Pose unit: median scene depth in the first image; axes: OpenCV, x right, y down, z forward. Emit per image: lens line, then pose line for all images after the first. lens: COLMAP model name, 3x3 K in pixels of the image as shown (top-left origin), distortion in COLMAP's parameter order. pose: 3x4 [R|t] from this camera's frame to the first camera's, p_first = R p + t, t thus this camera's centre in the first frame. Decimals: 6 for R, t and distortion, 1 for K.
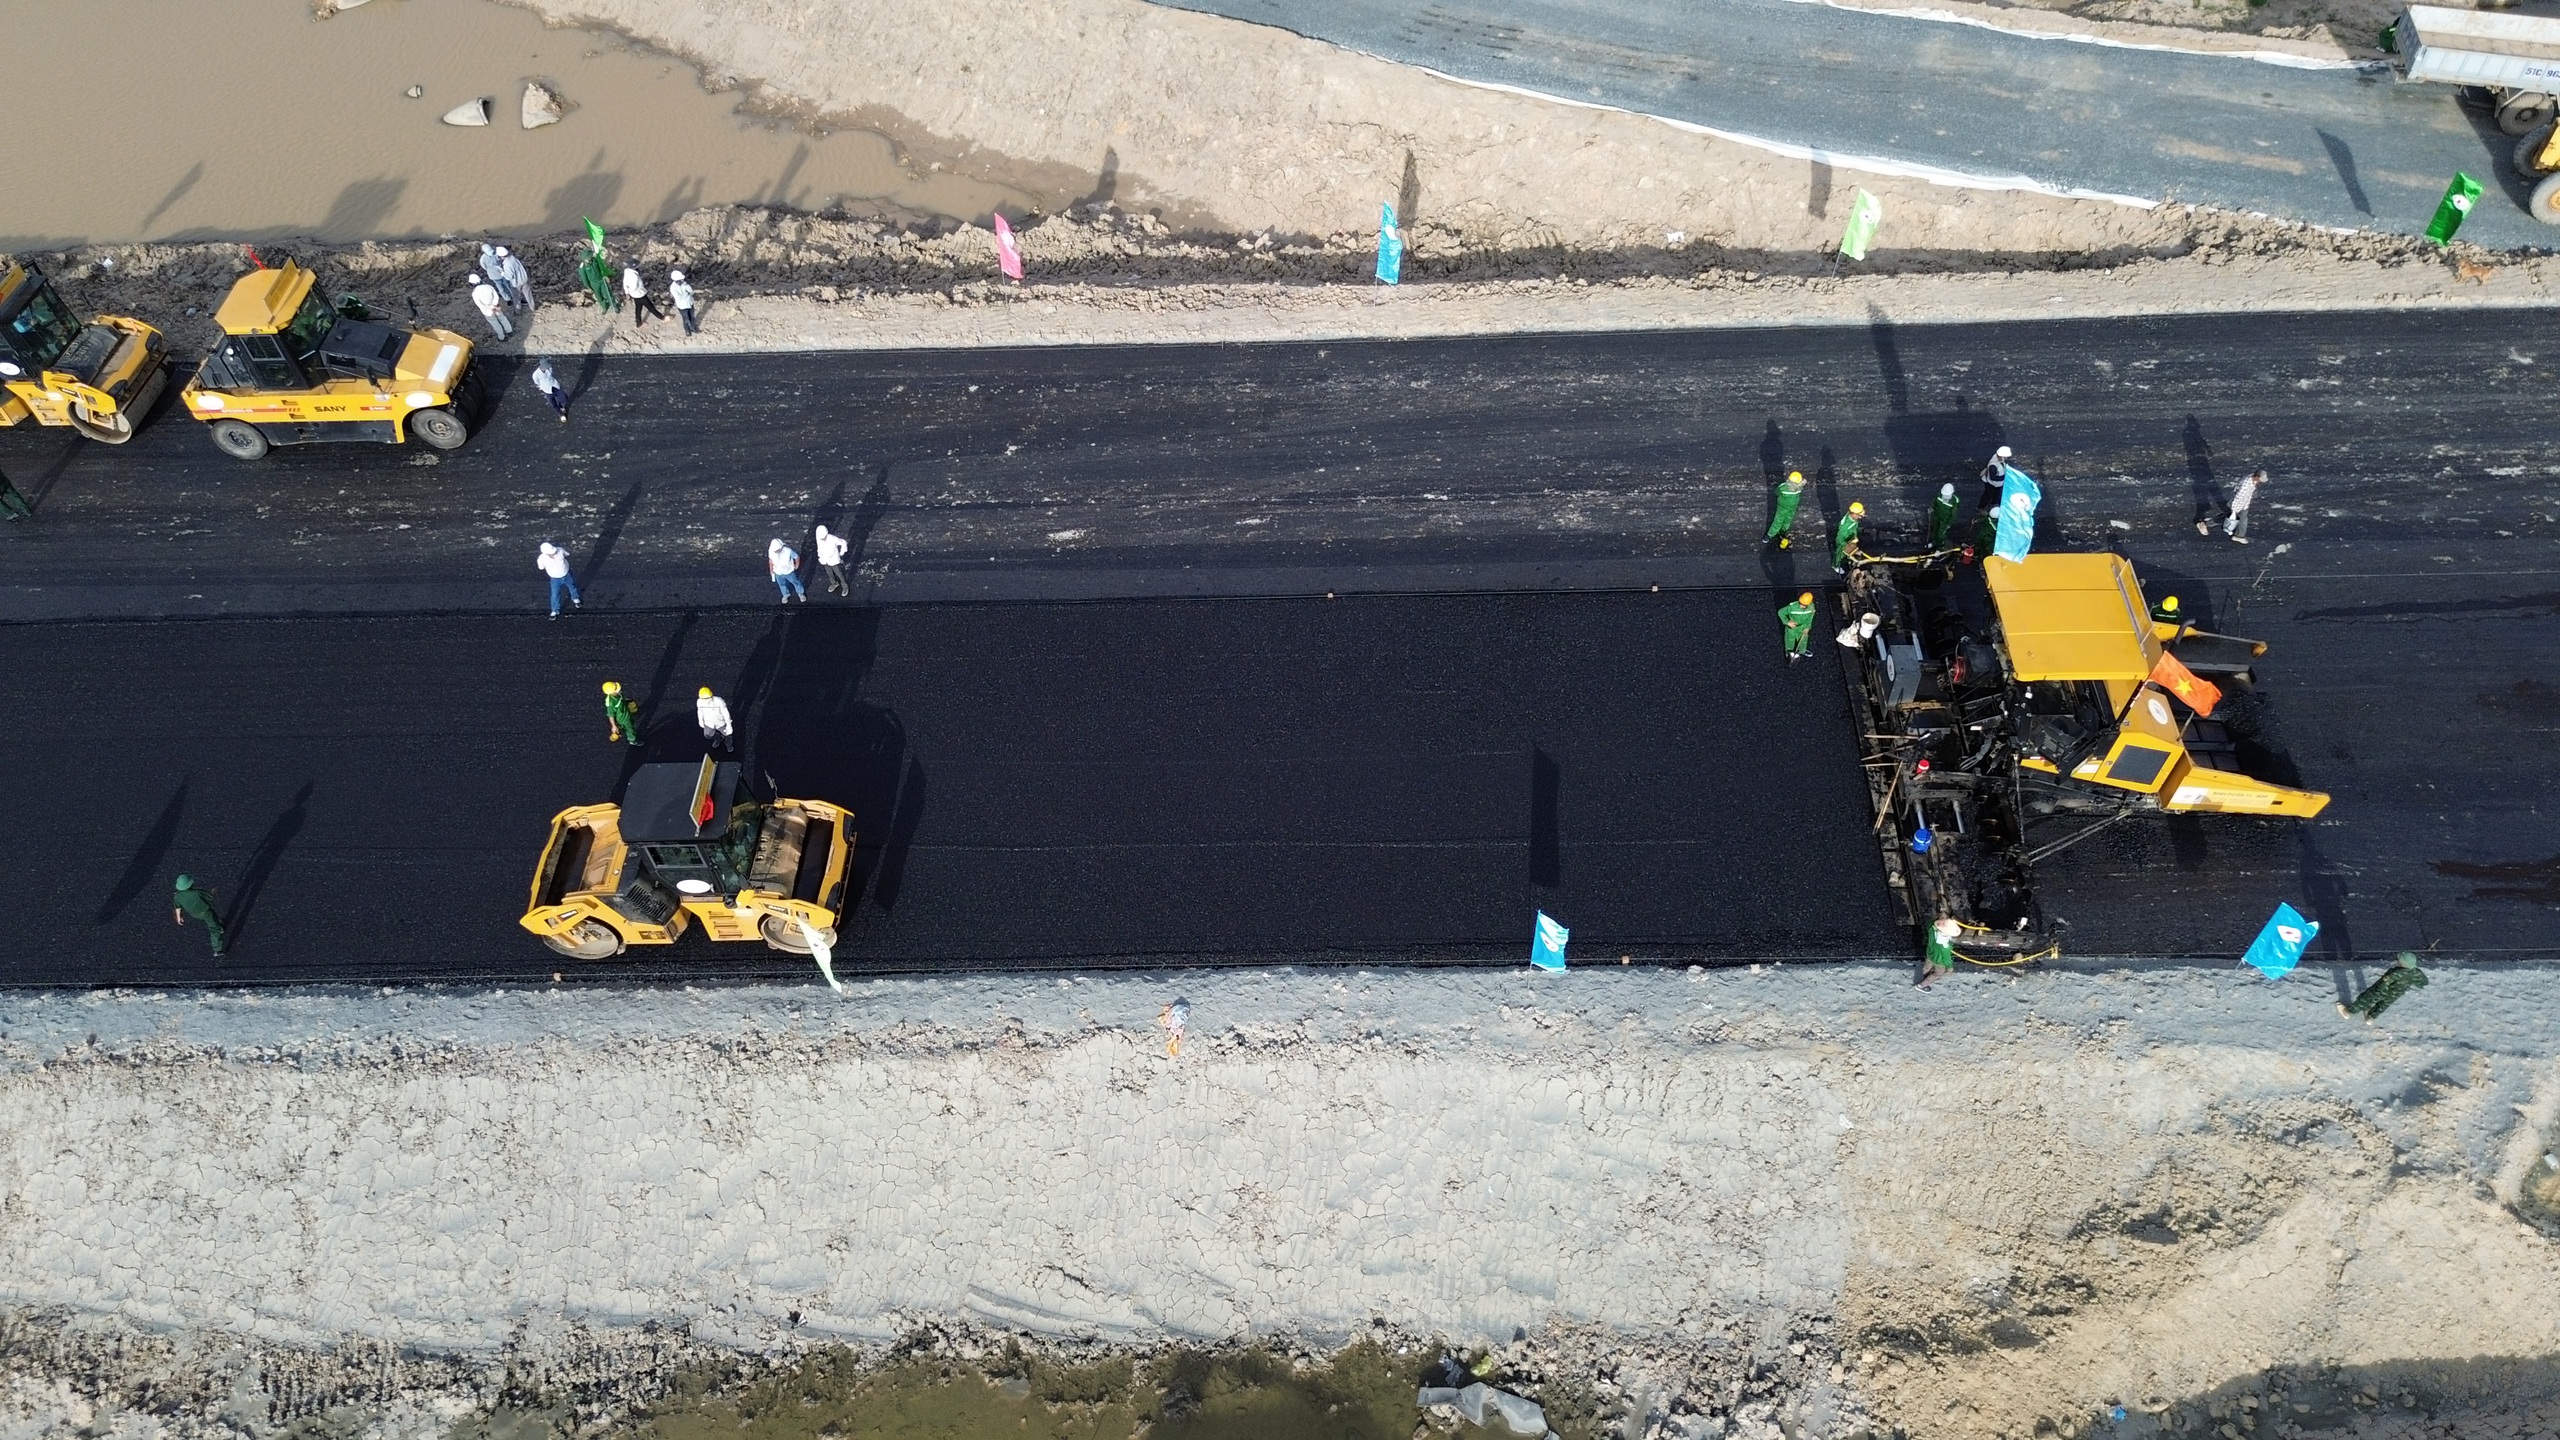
lens RADIAL K [[1802.9, 0, 1280.0], [0, 1802.9, 720.0], [0, 0, 1]] dist [0.057311, -0.055729]
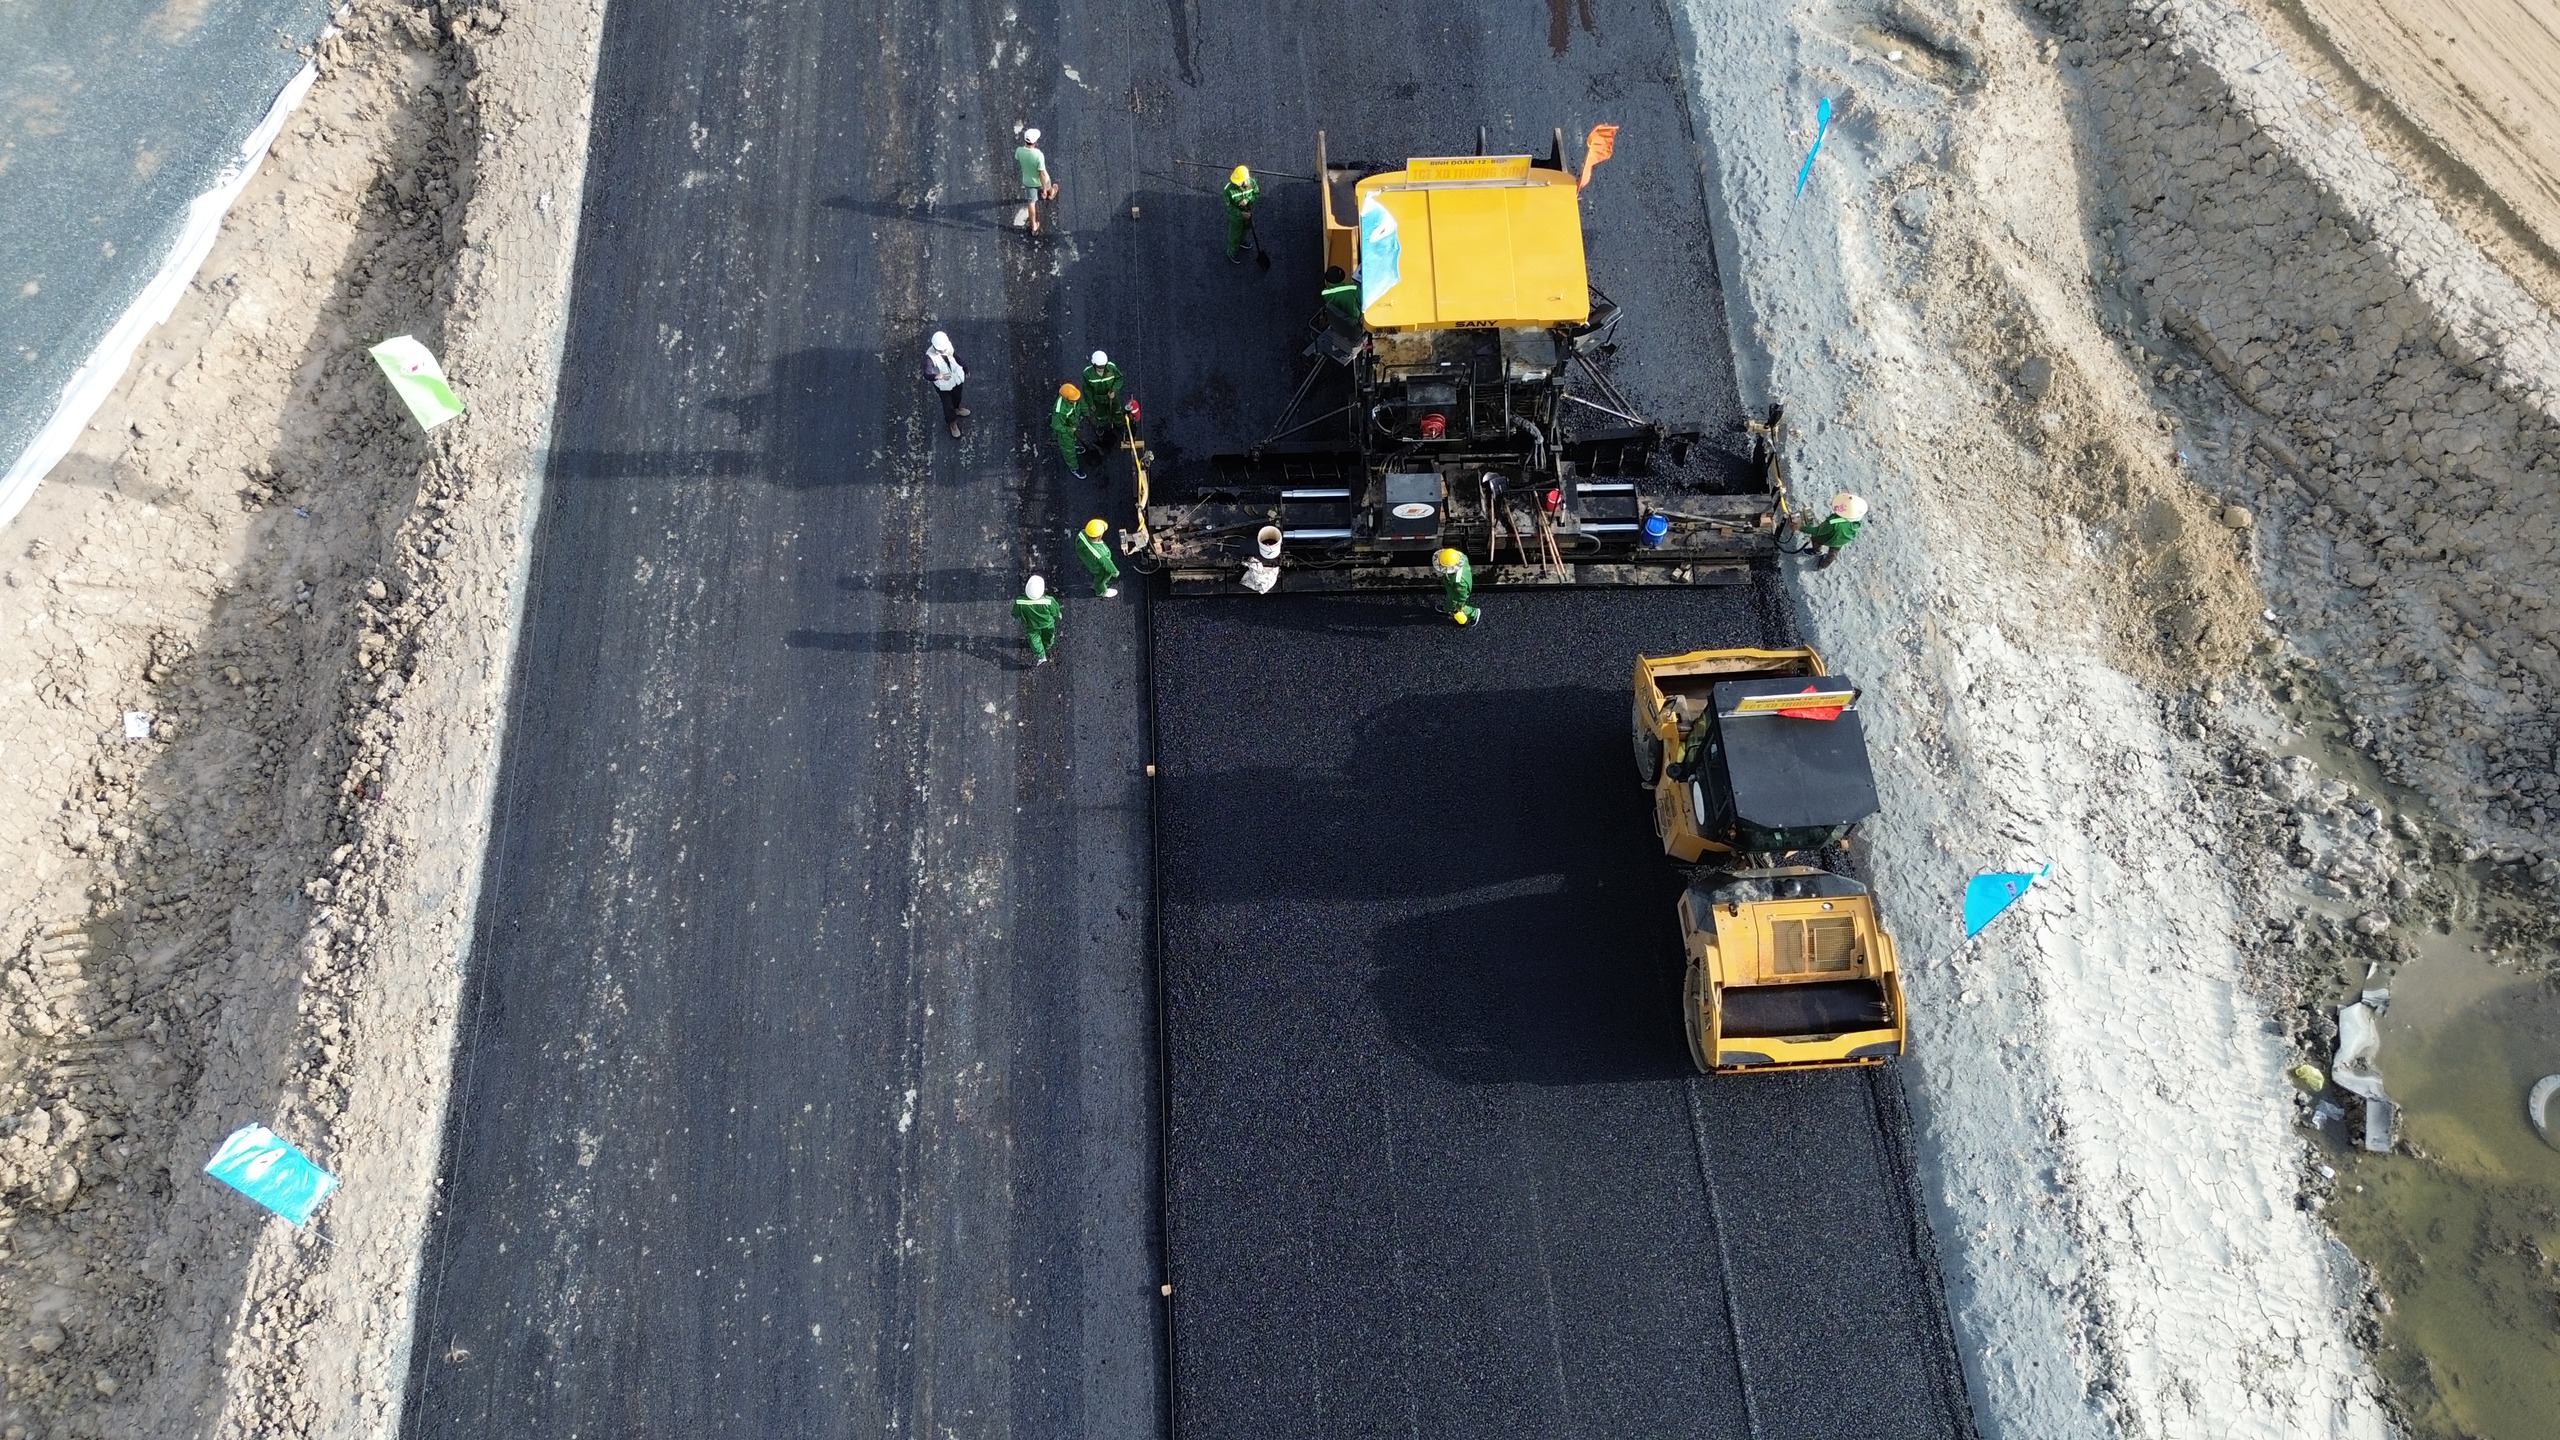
lens RADIAL K [[1802.9, 0, 1280.0], [0, 1802.9, 720.0], [0, 0, 1]] dist [0.057311, -0.055729]
pose [[-0.067563, -0.874961, 0.479457, -0.112359], [0.767935, 0.261188, 0.584856, -0.526318], [-0.636955, 0.407706, 0.654266, 0.676621]]
